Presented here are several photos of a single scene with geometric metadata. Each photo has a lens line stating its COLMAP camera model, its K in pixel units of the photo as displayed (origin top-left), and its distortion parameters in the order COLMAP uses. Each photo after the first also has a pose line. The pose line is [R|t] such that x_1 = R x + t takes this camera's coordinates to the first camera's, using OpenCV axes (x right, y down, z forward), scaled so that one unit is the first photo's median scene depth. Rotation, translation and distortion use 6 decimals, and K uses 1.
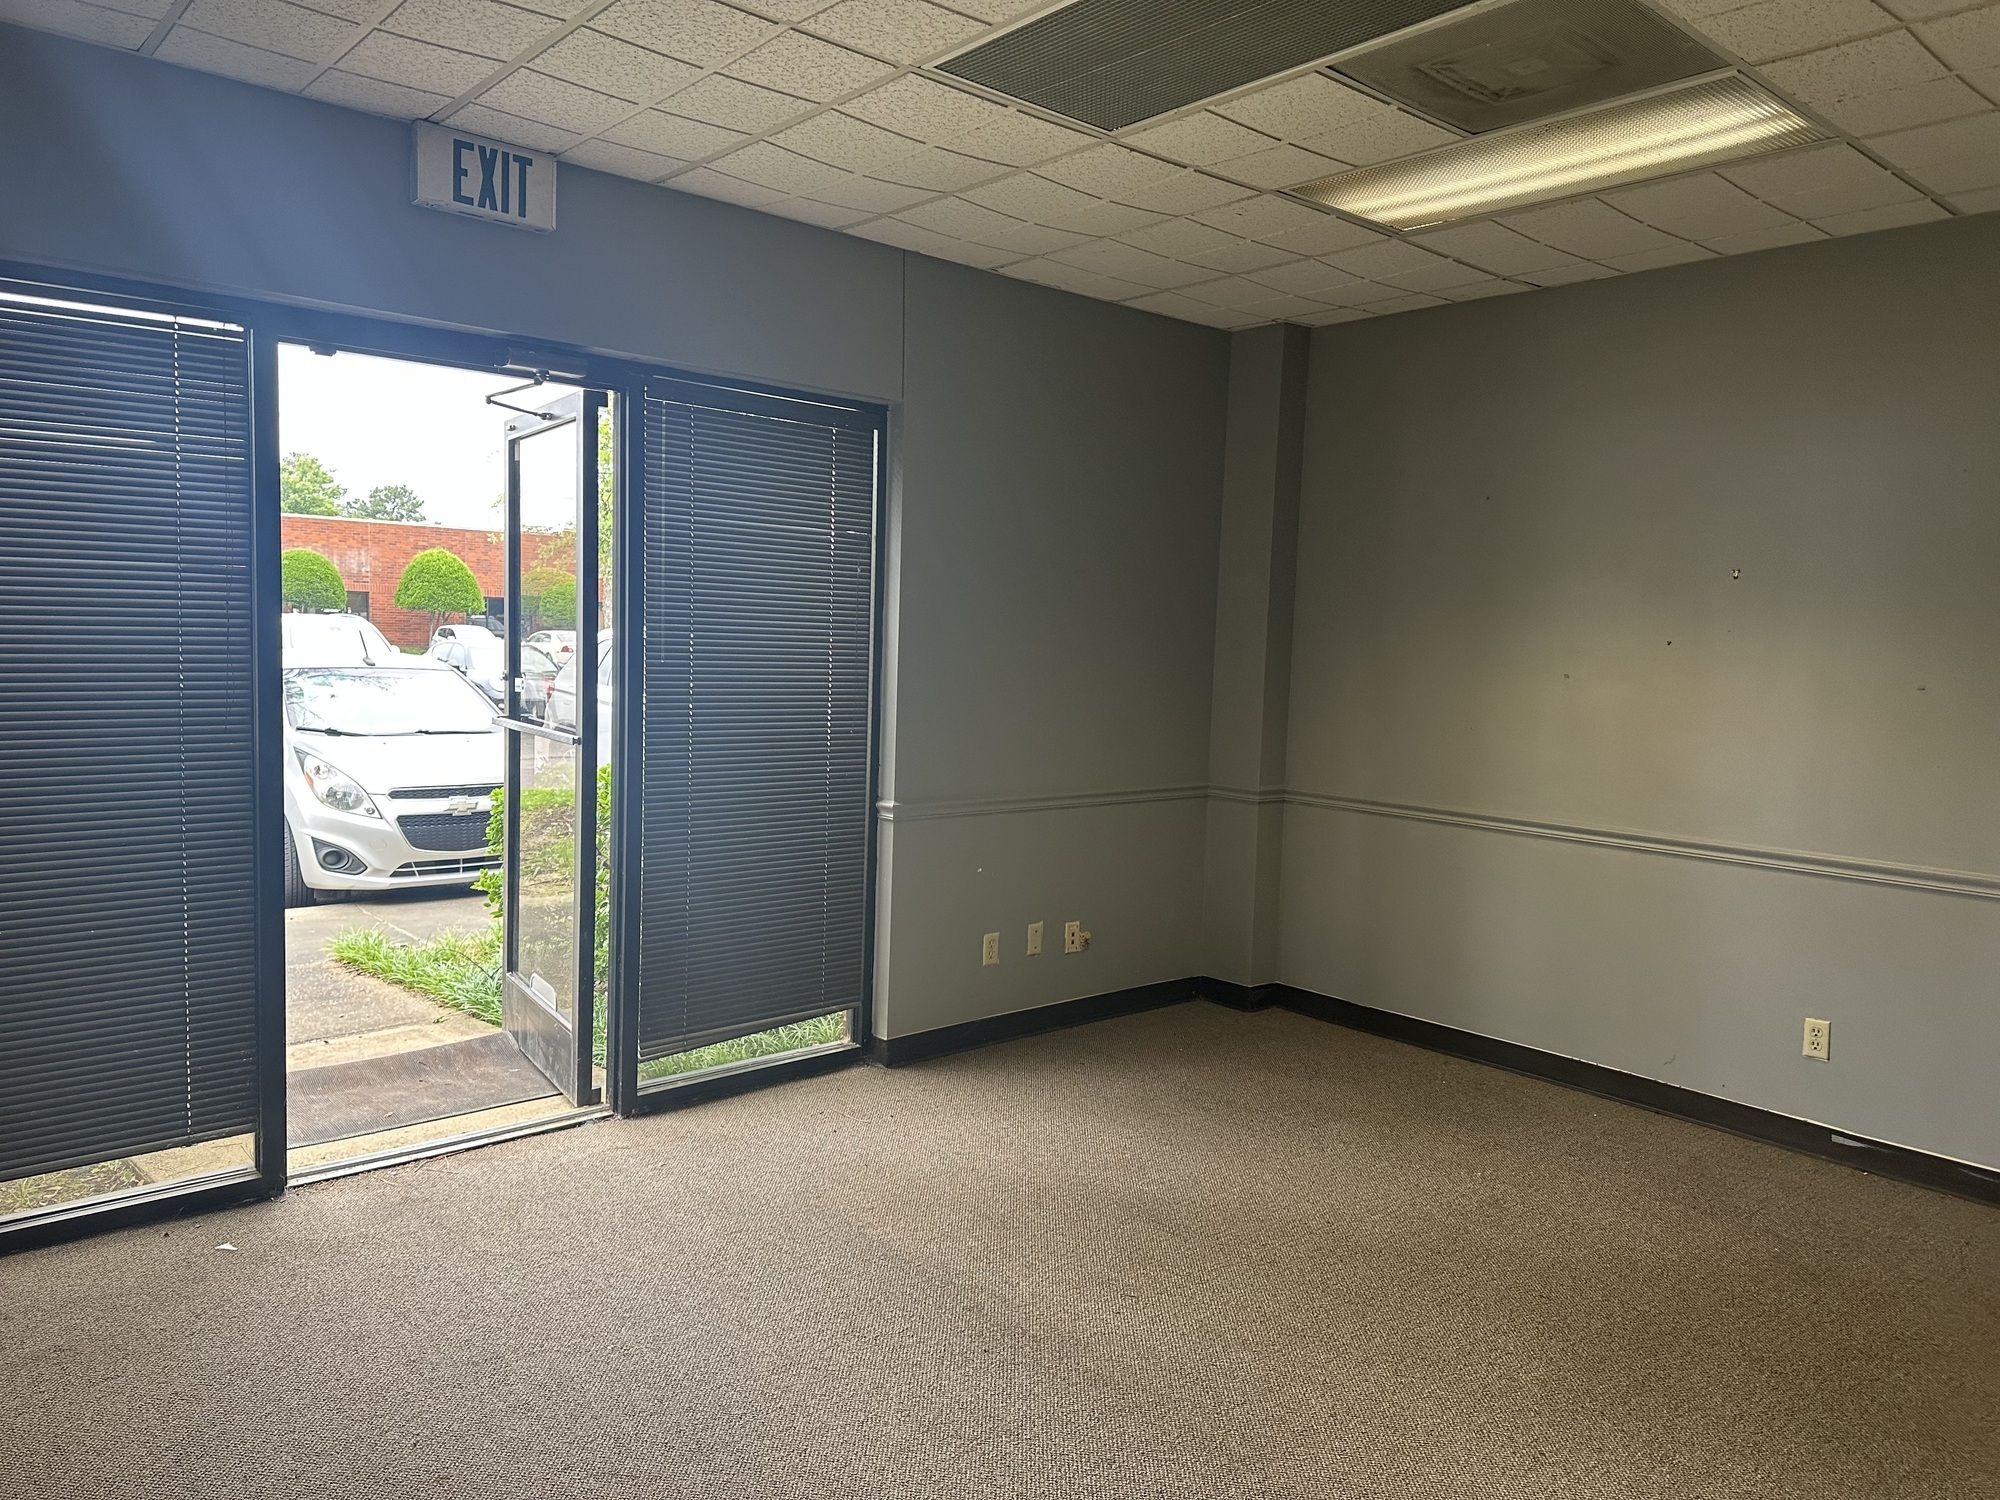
lens RADIAL K [[1416.9, 0, 997.3], [0, 1416.9, 748.4], [0, 0, 1]] dist [0.004490, 0.003405]
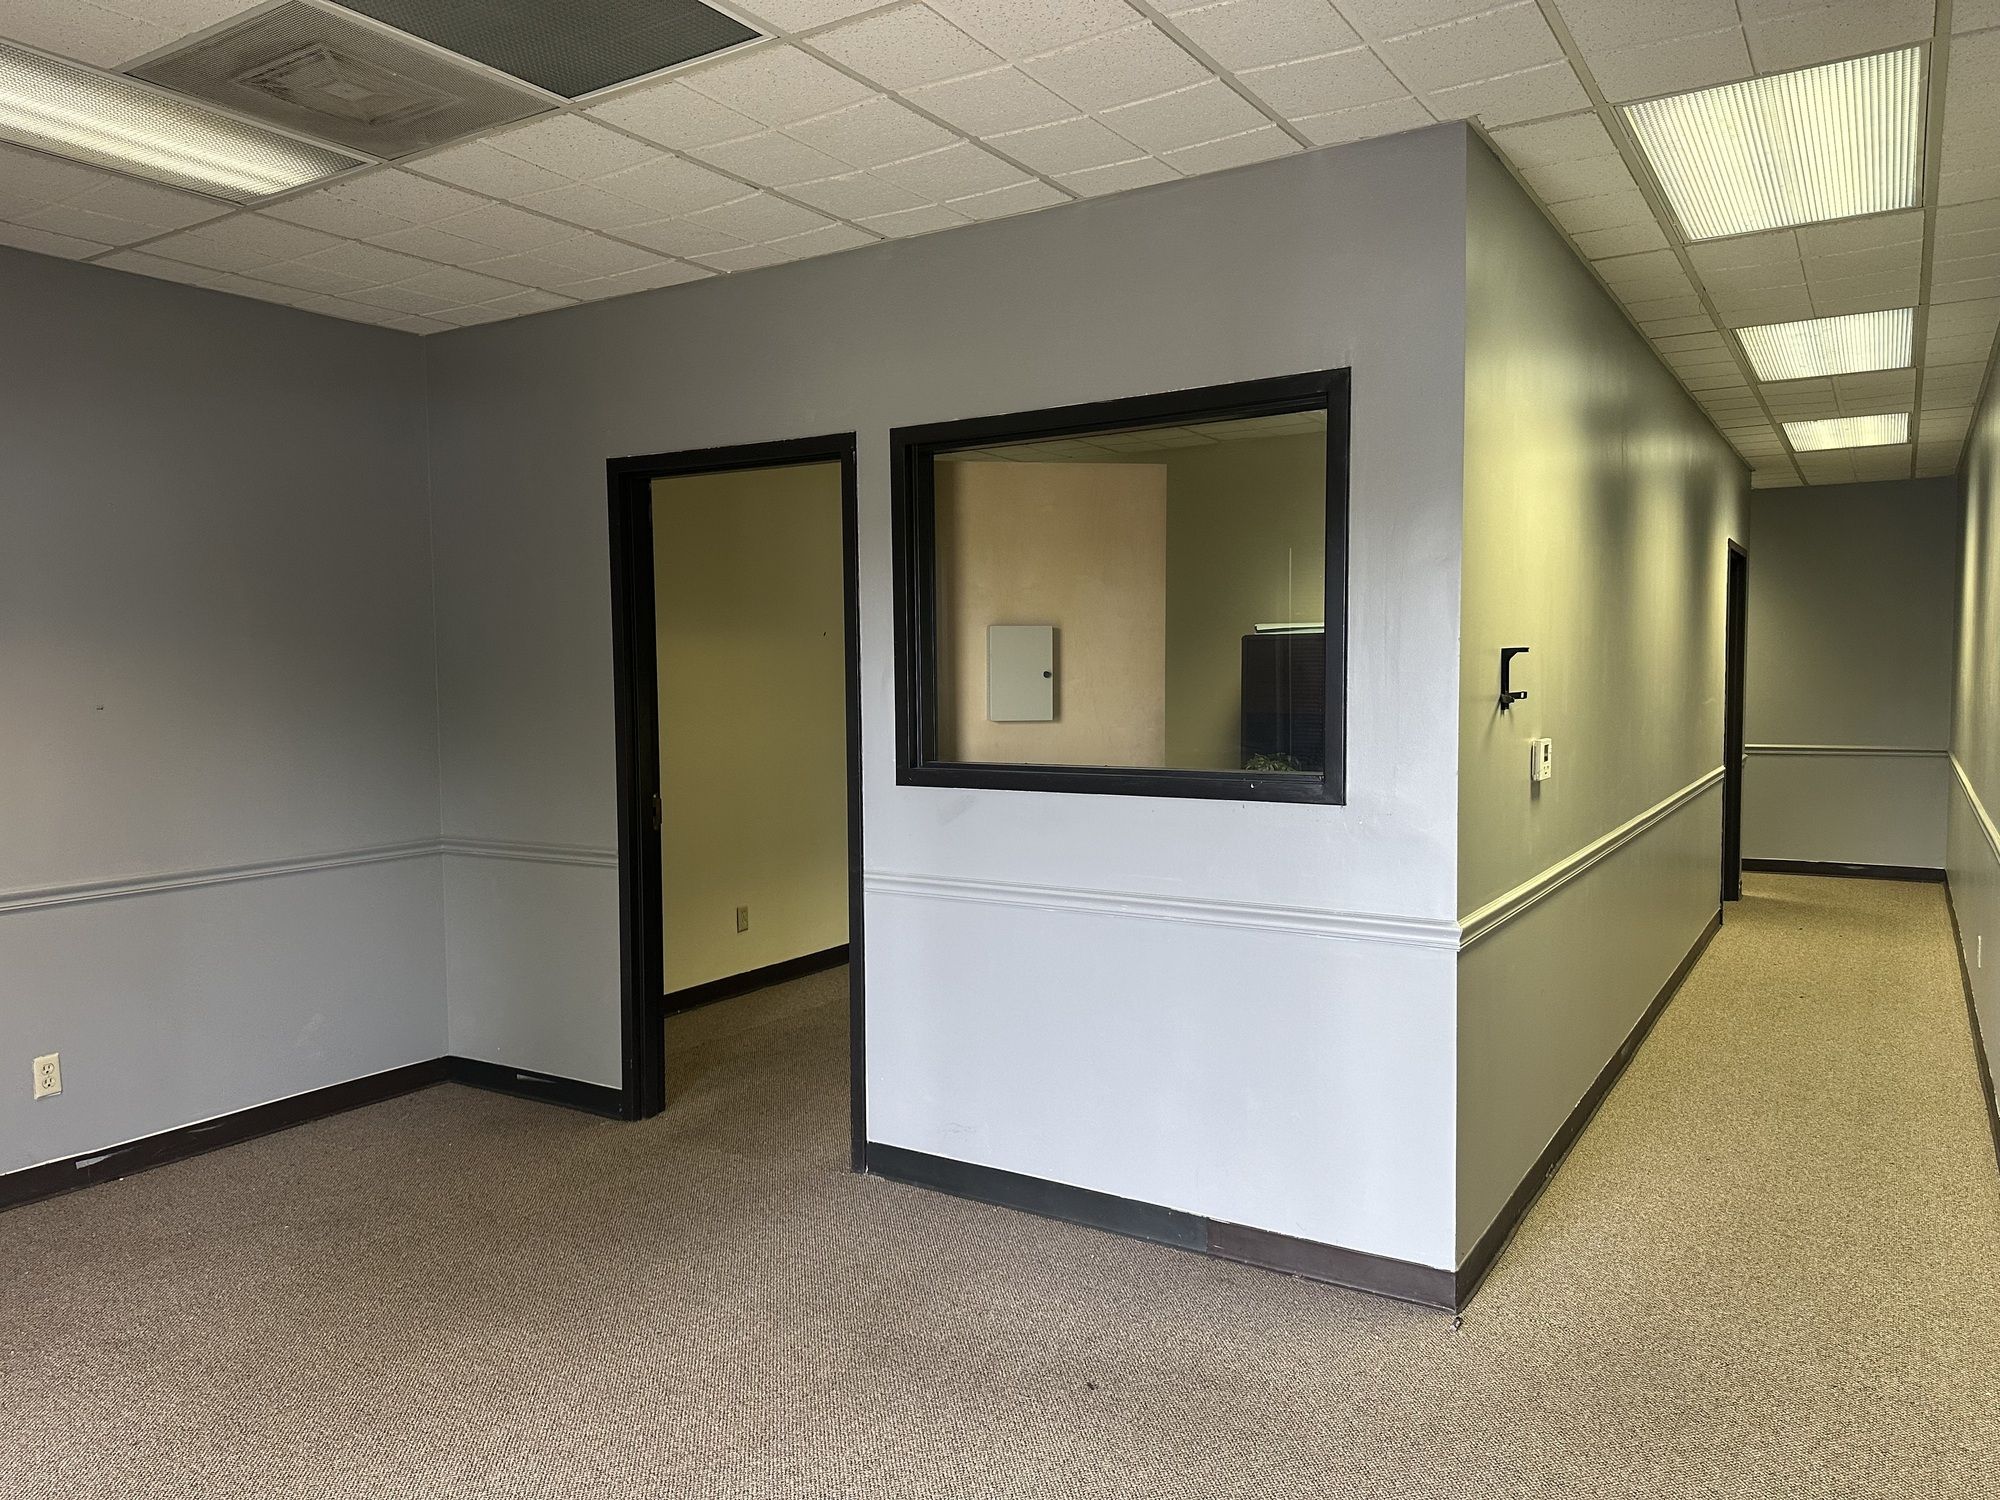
lens RADIAL K [[1416.9, 0, 997.5], [0, 1416.9, 752.9], [0, 0, 1]] dist [0.004490, 0.003405]
pose [[-0.294376, -0.082380, 0.952132, -0.603403], [0.072402, 0.991492, 0.108170, -0.083501], [-0.952943, 0.100779, -0.285907, 0.741311]]
